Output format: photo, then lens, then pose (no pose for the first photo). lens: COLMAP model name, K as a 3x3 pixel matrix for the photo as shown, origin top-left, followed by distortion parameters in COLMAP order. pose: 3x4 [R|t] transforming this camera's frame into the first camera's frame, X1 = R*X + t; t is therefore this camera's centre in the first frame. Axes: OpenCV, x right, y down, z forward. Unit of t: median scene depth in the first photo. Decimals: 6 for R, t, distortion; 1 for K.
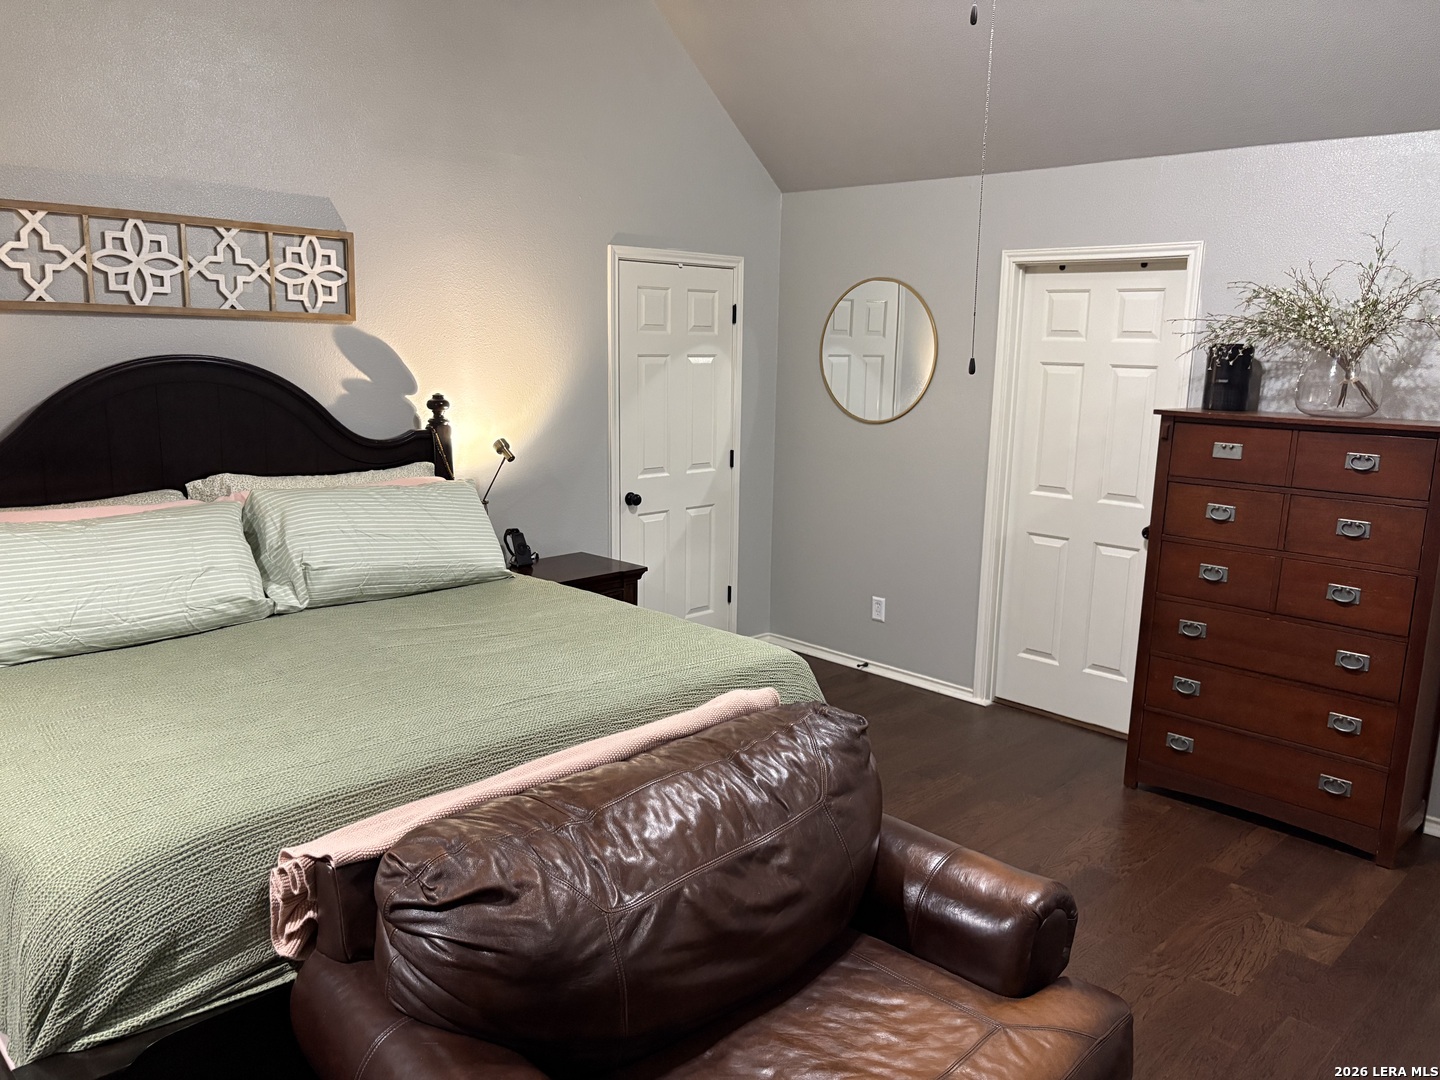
lens RADIAL K [[1079.5, 0, 729.6], [0, 1079.5, 533.4], [0, 0, 1]] dist [0.017734, -0.009600]
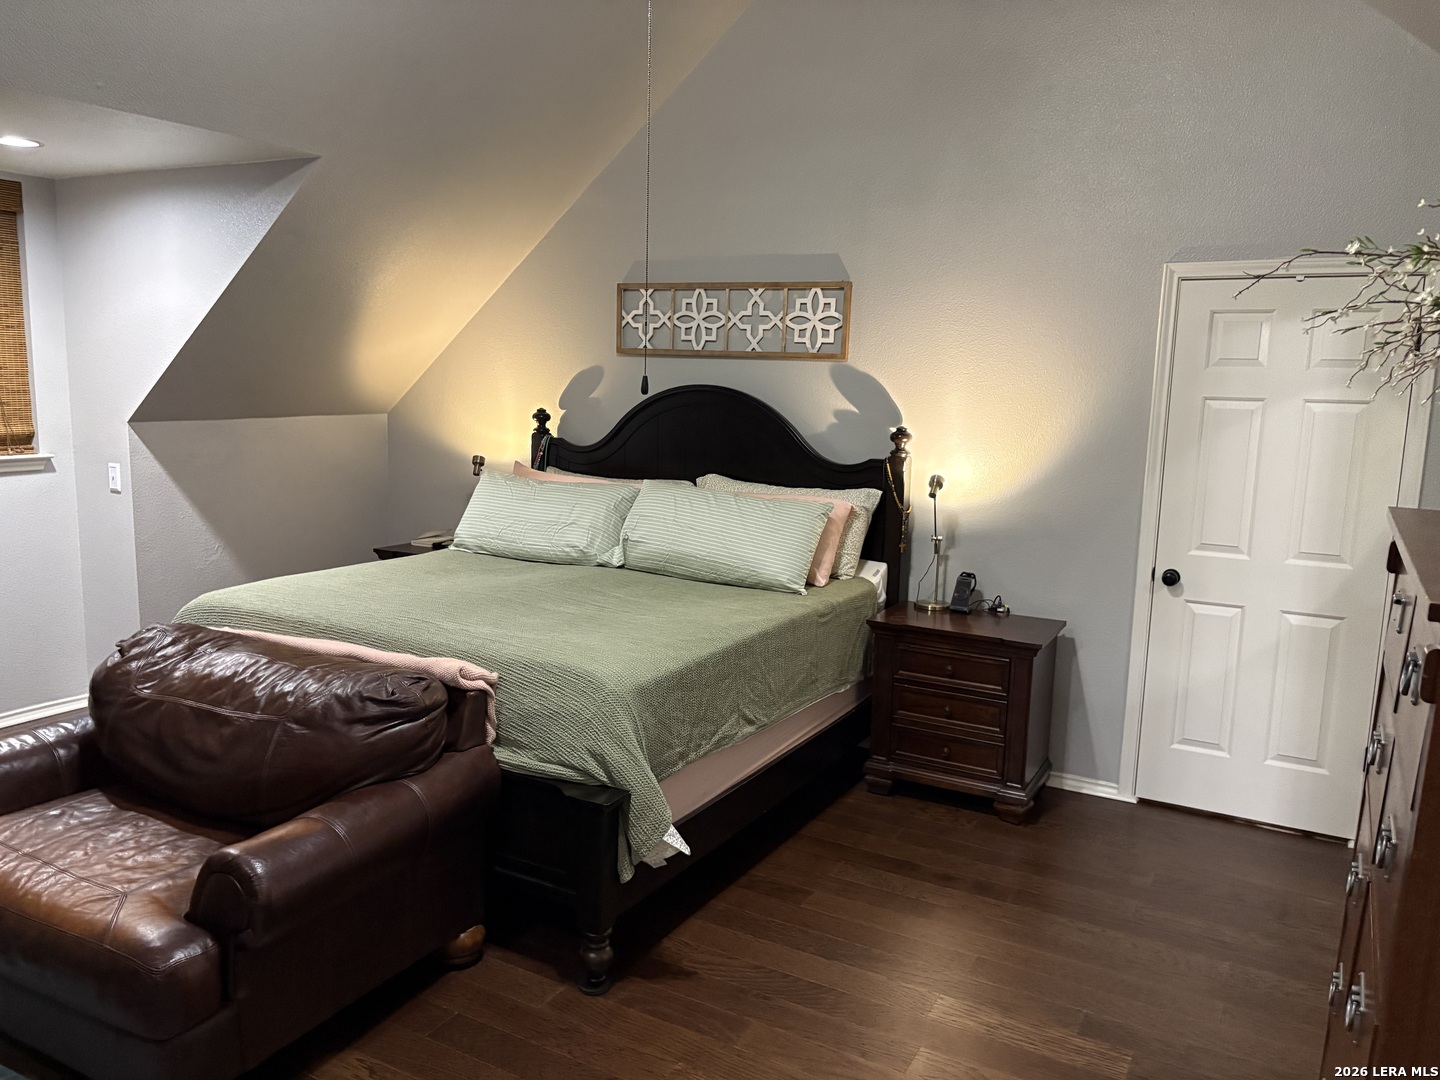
lens RADIAL K [[1079.5, 0, 728.8], [0, 1079.5, 551.6], [0, 0, 1]] dist [0.017734, -0.009600]
pose [[0.281711, 0.141690, -0.948980, 0.765824], [-0.191575, 0.977428, 0.089067, -0.079474], [0.940180, 0.156709, 0.302497, 0.601416]]
